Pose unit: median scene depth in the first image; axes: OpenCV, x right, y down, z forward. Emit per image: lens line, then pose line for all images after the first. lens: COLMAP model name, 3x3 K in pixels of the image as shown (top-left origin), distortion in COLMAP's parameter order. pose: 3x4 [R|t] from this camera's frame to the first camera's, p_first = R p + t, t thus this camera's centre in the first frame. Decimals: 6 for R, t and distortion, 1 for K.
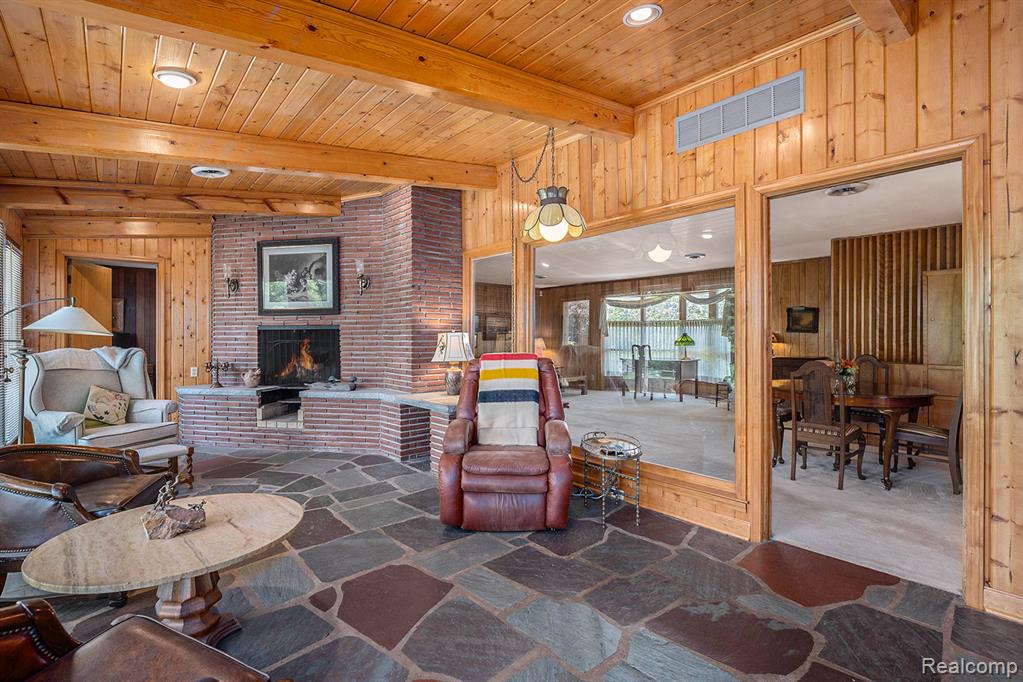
lens RADIAL K [[478.1, 0, 502.2], [0, 478.1, 331.7], [0, 0, 1]] dist [-0.015696, -0.000450]
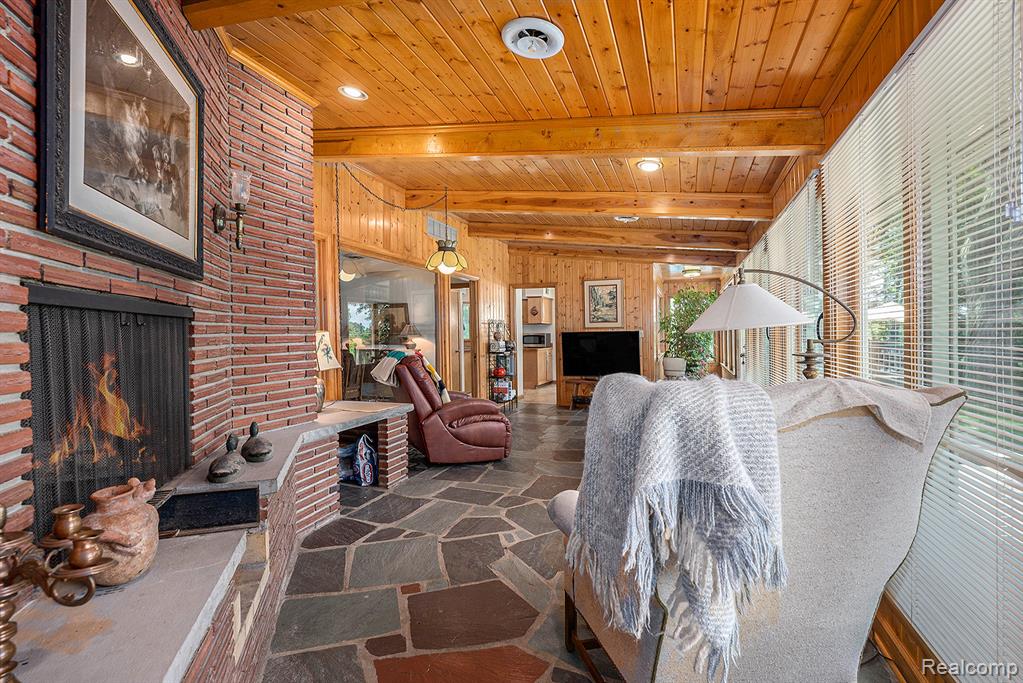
lens RADIAL K [[478.1, 0, 509.2], [0, 478.1, 336.9], [0, 0, 1]] dist [-0.015696, -0.000450]
pose [[-0.498888, -0.005055, 0.866652, -1.113539], [-0.003324, 0.999987, 0.003920, 0.008622], [-0.866660, -0.000925, -0.498898, 1.345808]]
